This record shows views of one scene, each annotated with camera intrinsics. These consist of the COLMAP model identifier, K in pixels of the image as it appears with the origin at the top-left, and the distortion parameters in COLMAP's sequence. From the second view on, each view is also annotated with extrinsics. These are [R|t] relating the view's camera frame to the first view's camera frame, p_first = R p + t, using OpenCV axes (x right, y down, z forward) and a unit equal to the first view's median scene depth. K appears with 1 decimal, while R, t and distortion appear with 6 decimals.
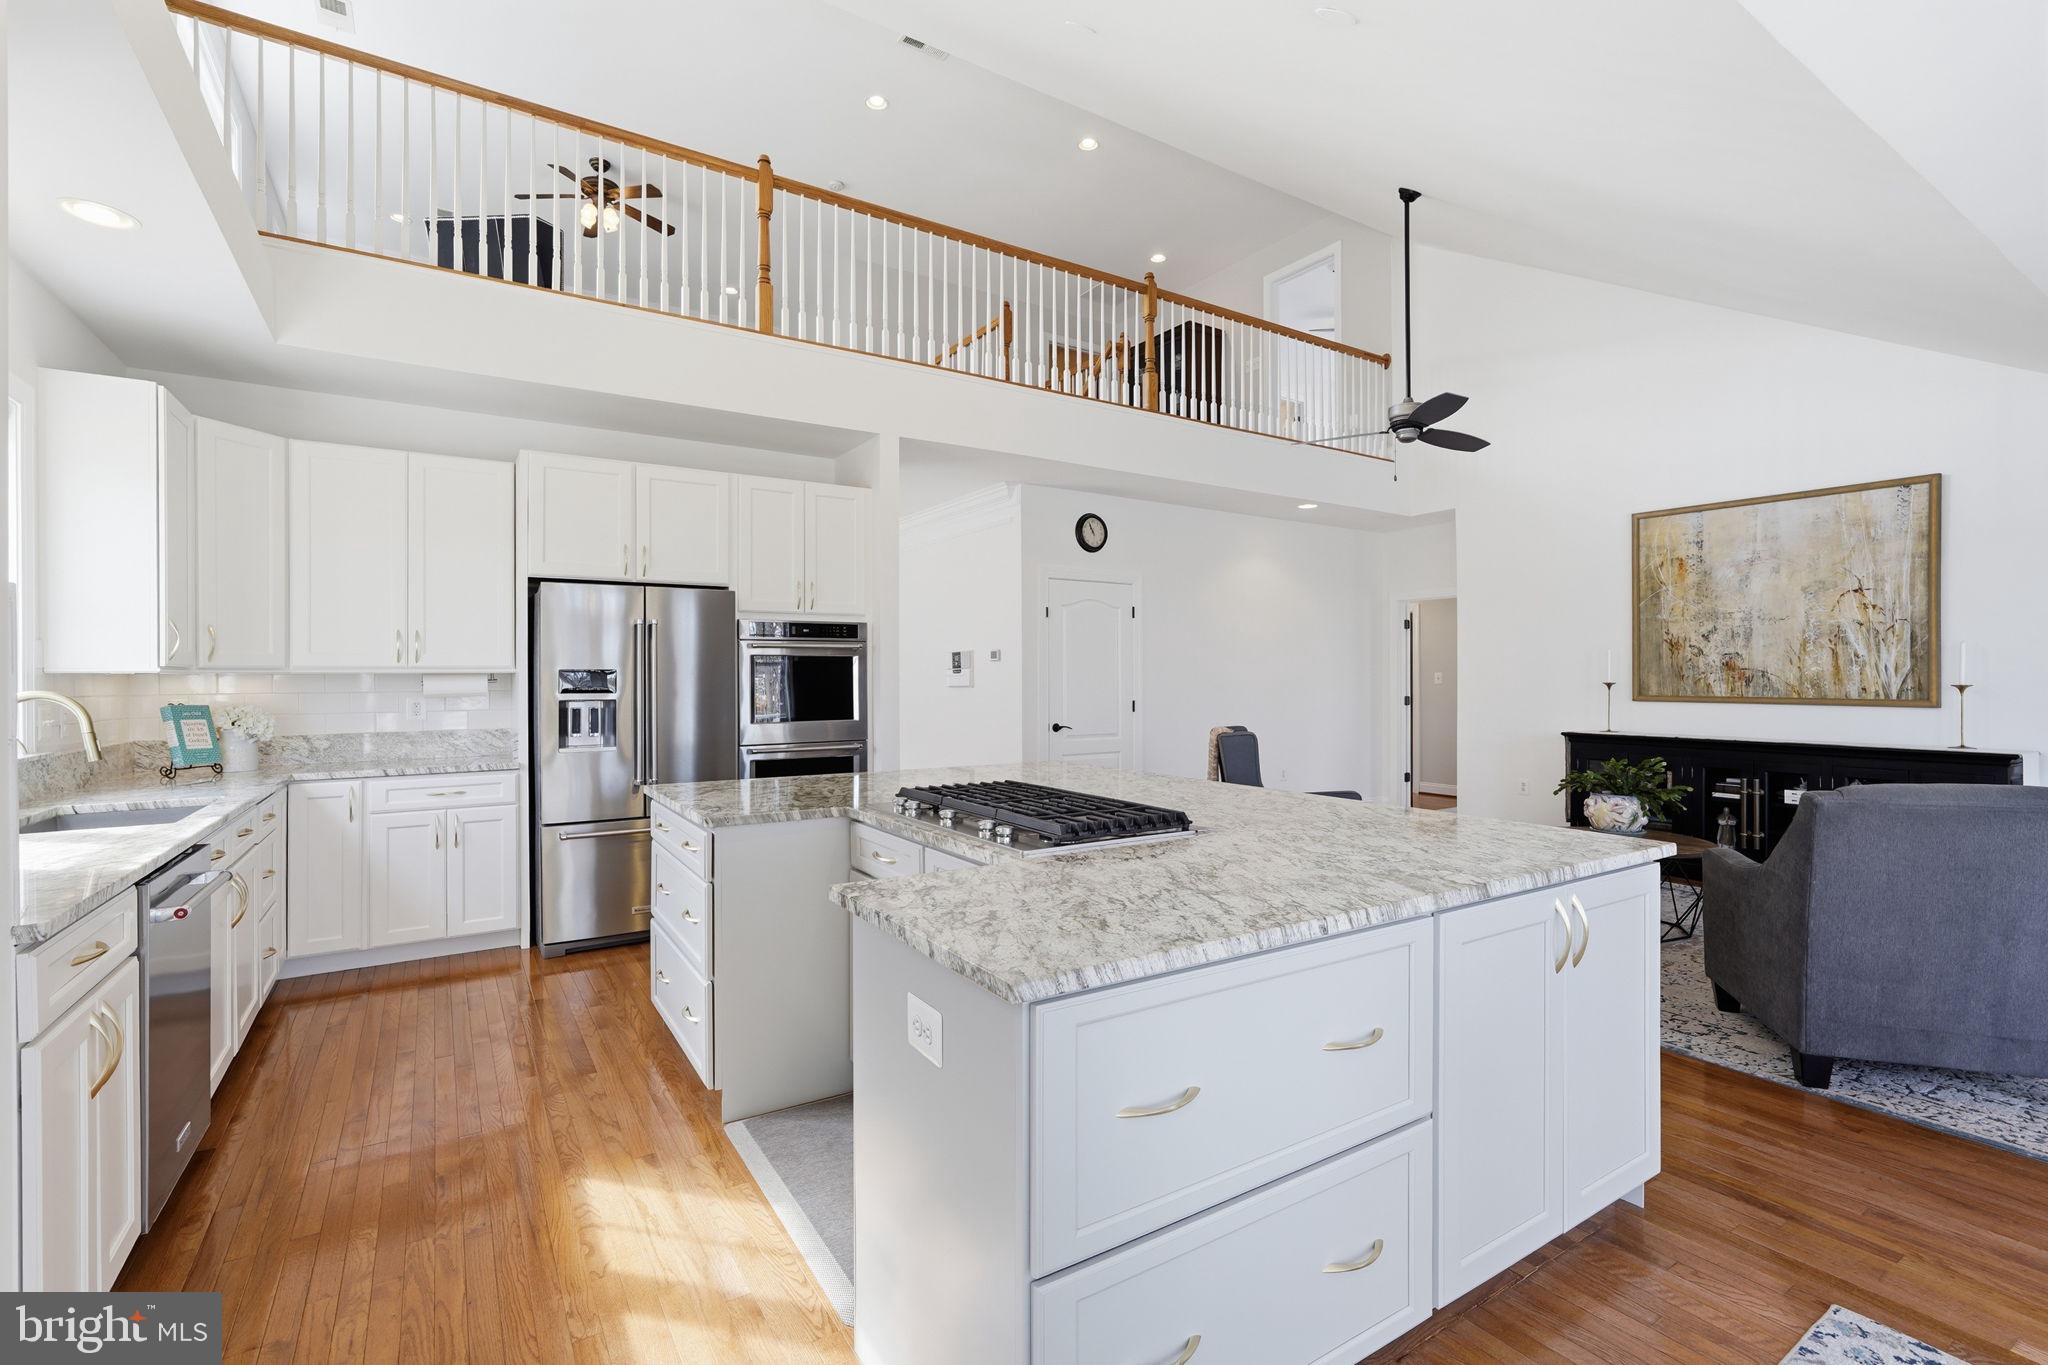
lens RADIAL K [[911.4, 0, 1020.3], [0, 911.4, 675.7], [0, 0, 1]] dist [-0.004072, 0.000005]
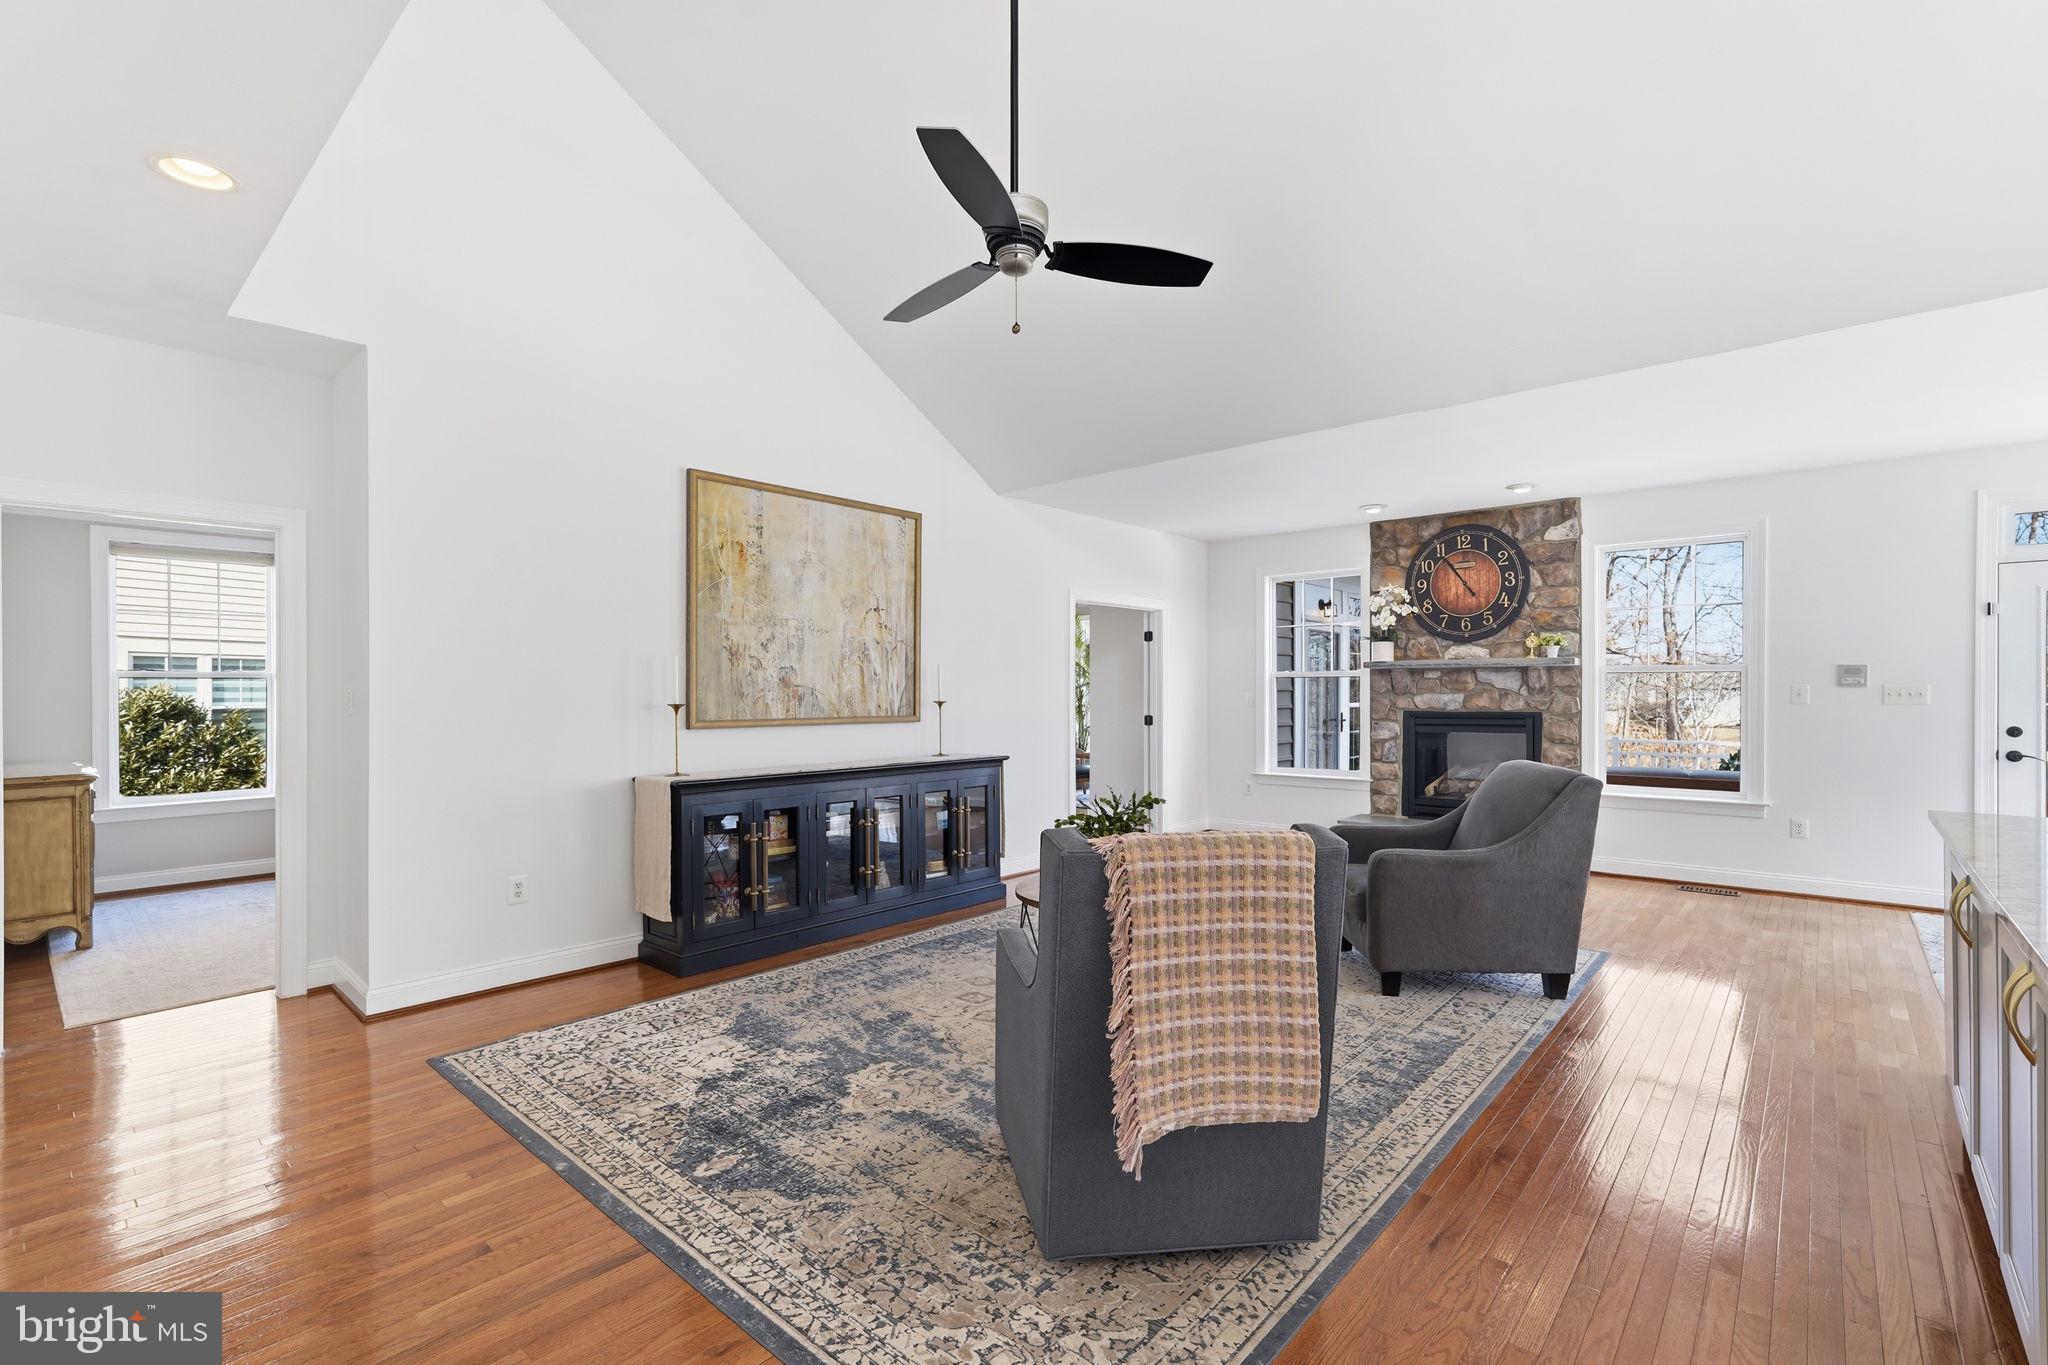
lens RADIAL K [[911.4, 0, 1021.6], [0, 911.4, 690.8], [0, 0, 1]] dist [-0.004072, 0.000005]
pose [[-0.269602, 0.007096, 0.962946, -0.093737], [0.008089, 0.999954, -0.005104, 0.003349], [-0.962938, 0.006413, -0.269647, 1.030888]]
